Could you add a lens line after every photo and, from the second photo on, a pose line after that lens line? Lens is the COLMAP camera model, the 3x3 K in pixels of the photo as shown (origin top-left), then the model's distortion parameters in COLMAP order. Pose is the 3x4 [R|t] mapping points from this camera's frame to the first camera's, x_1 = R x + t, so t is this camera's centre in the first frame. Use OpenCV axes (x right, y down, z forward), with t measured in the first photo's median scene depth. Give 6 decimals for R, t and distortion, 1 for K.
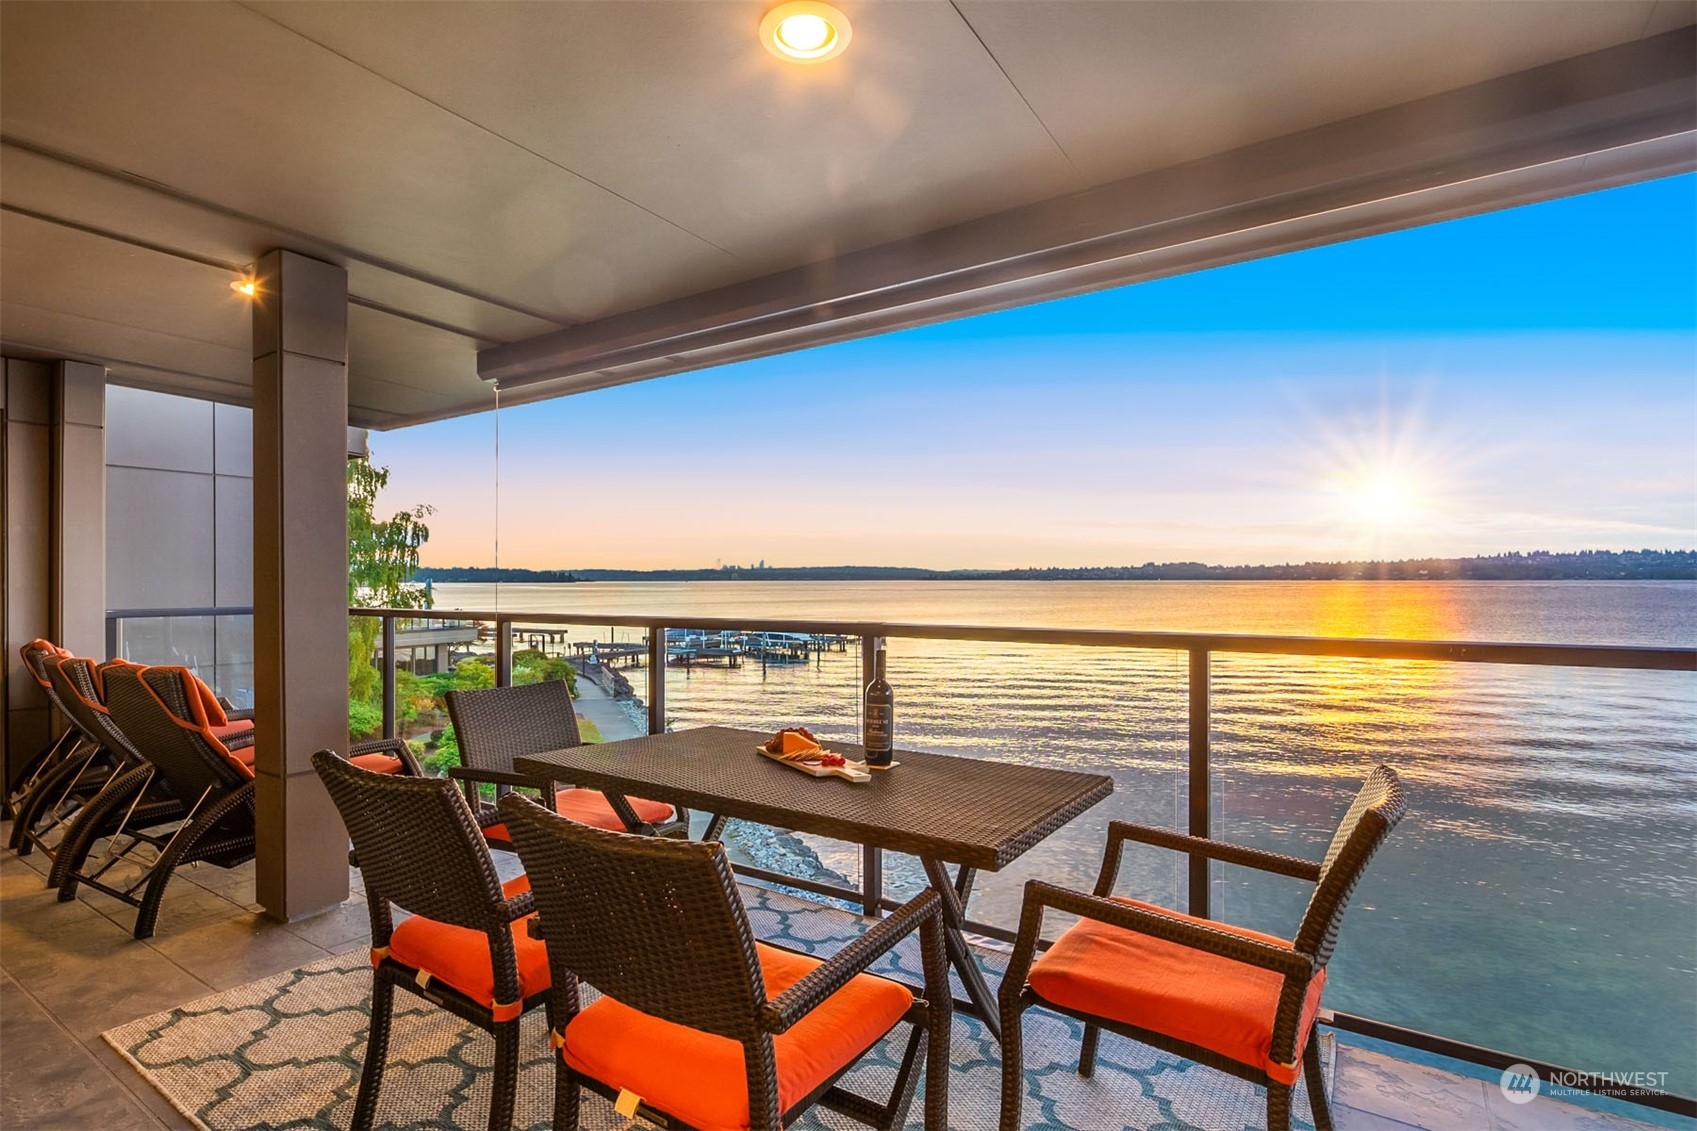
lens RADIAL K [[822.0, 0, 843.7], [0, 822.0, 576.1], [0, 0, 1]] dist [-0.003552, -0.000668]
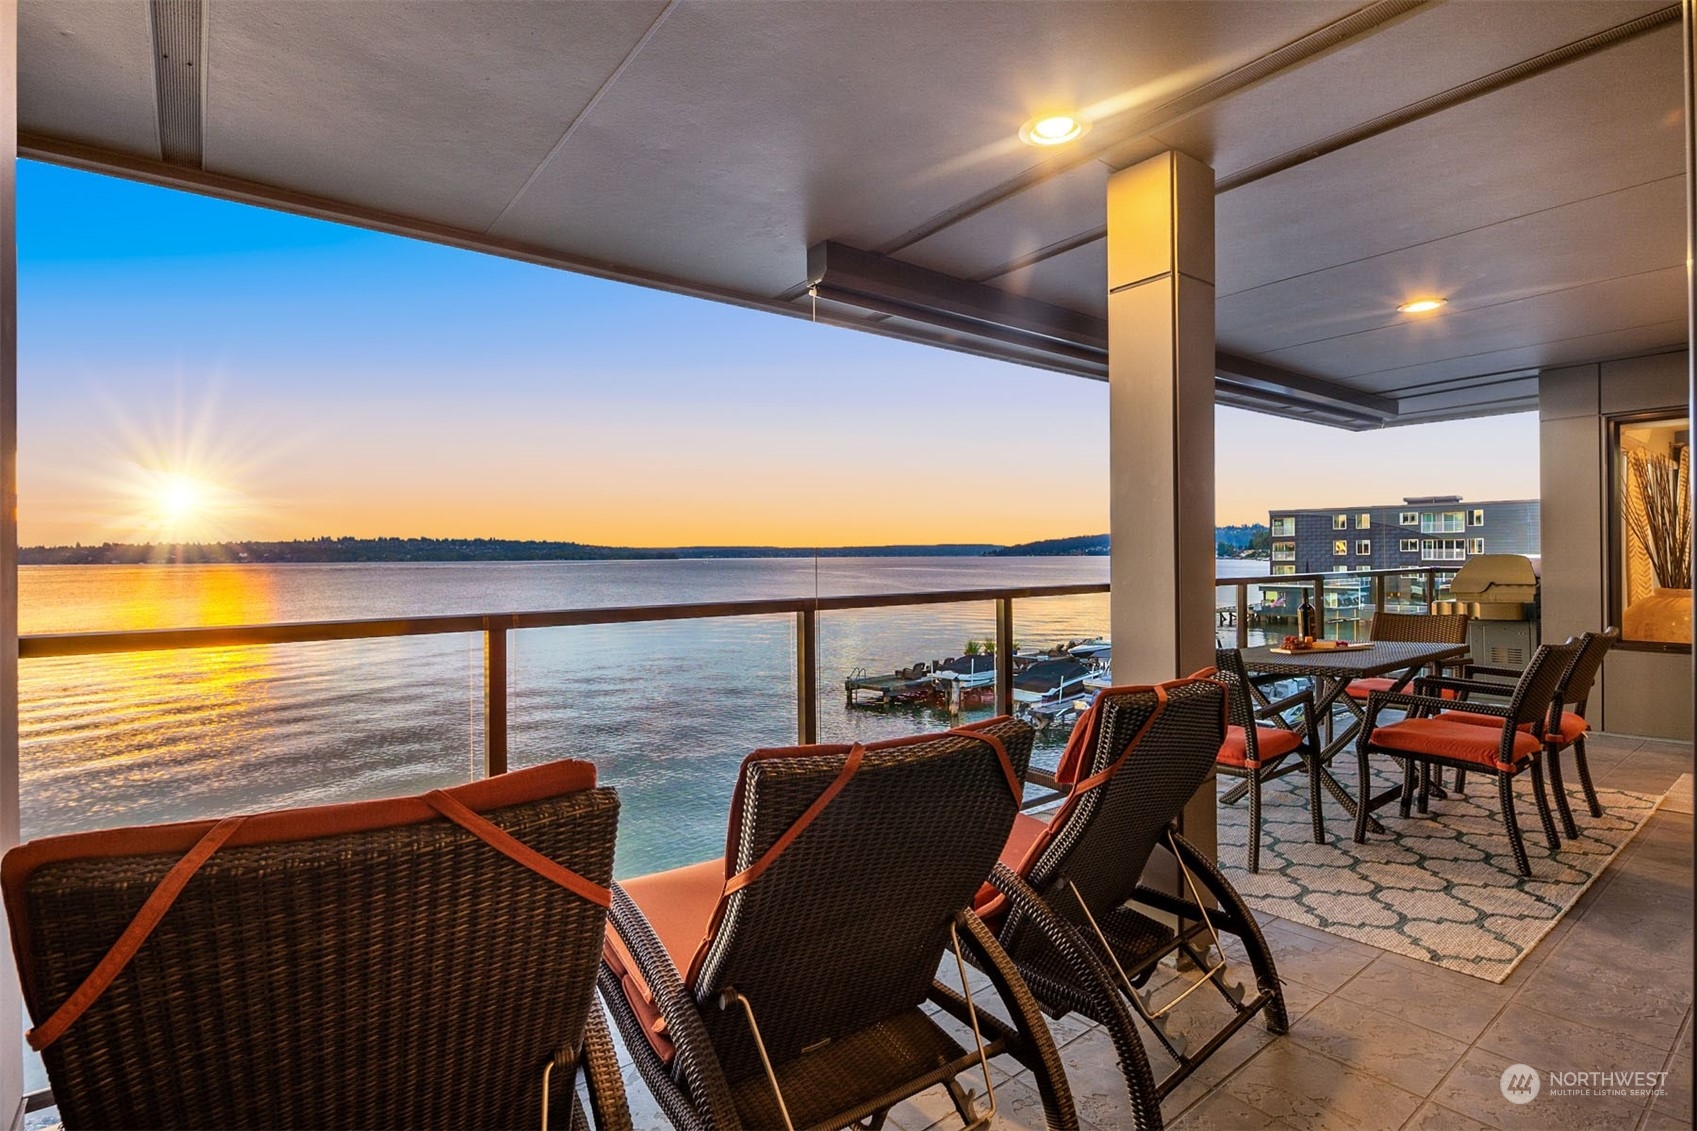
lens RADIAL K [[822.0, 0, 842.7], [0, 822.0, 572.2], [0, 0, 1]] dist [-0.003552, -0.000668]
pose [[0.319360, -0.019717, 0.947428, -0.274034], [0.004875, 0.999804, 0.019164, 0.000969], [-0.947621, -0.001501, 0.319393, 0.185309]]
